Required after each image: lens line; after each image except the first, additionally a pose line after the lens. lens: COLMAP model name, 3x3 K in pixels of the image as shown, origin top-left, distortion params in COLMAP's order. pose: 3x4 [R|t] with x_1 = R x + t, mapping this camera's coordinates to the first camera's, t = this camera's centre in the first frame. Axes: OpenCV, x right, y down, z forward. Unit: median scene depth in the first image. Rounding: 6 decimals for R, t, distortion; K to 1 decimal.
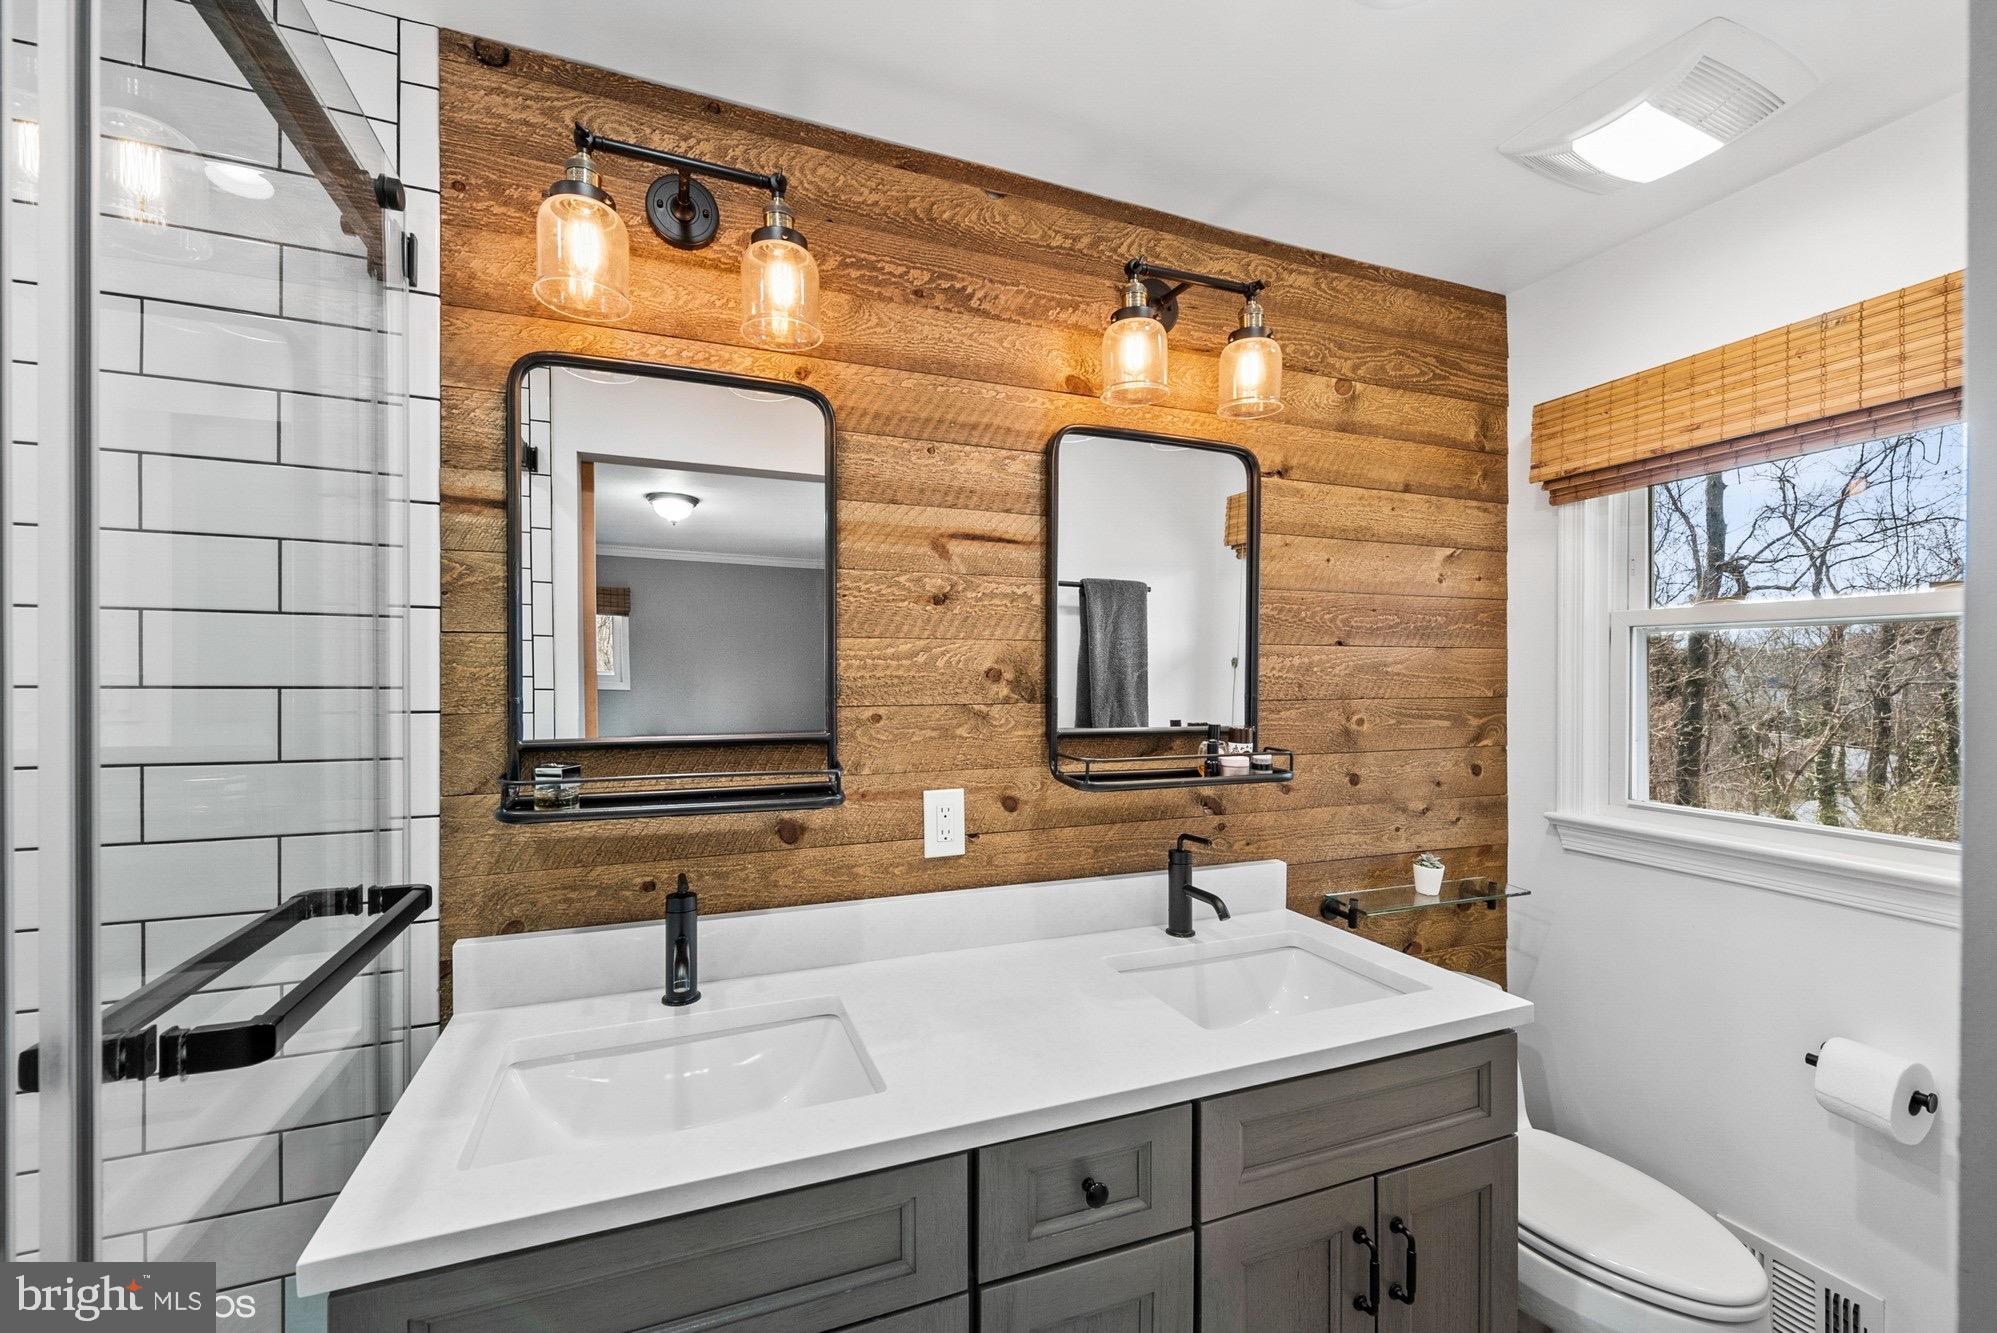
lens RADIAL K [[800.5, 0, 1031.0], [0, 800.5, 664.0], [0, 0, 1]] dist [-0.015744, -0.000742]
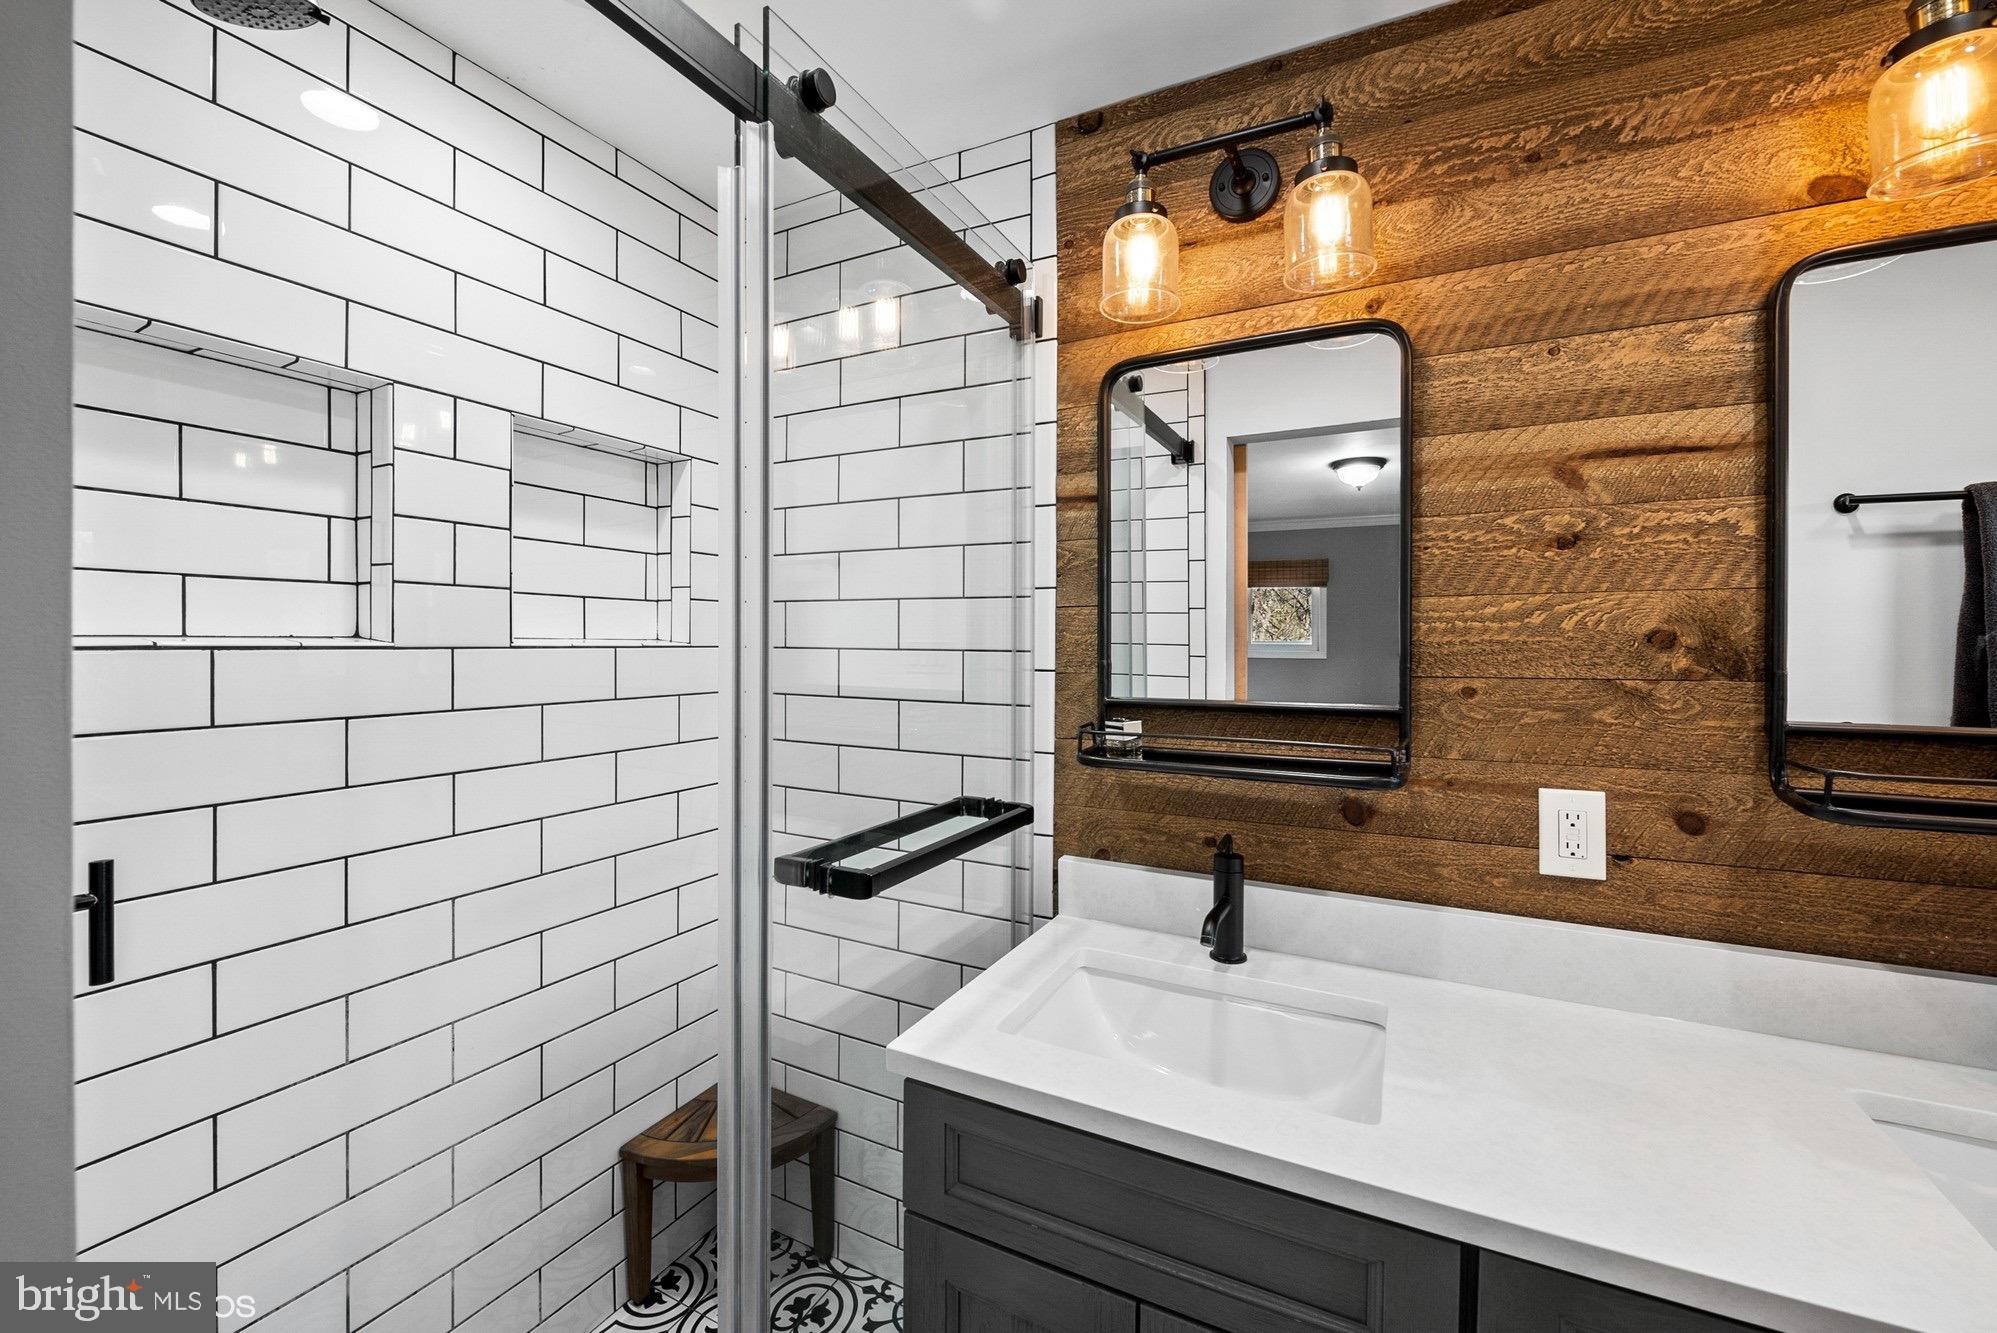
lens RADIAL K [[821.0, 0, 998.8], [0, 821.0, 632.1], [0, 0, 1]] dist [-0.000821, -0.011354]
pose [[0.633752, -0.013276, -0.773422, 0.155424], [0.010959, 0.999906, -0.008183, 0.006998], [0.773459, -0.003290, 0.633838, 0.084679]]
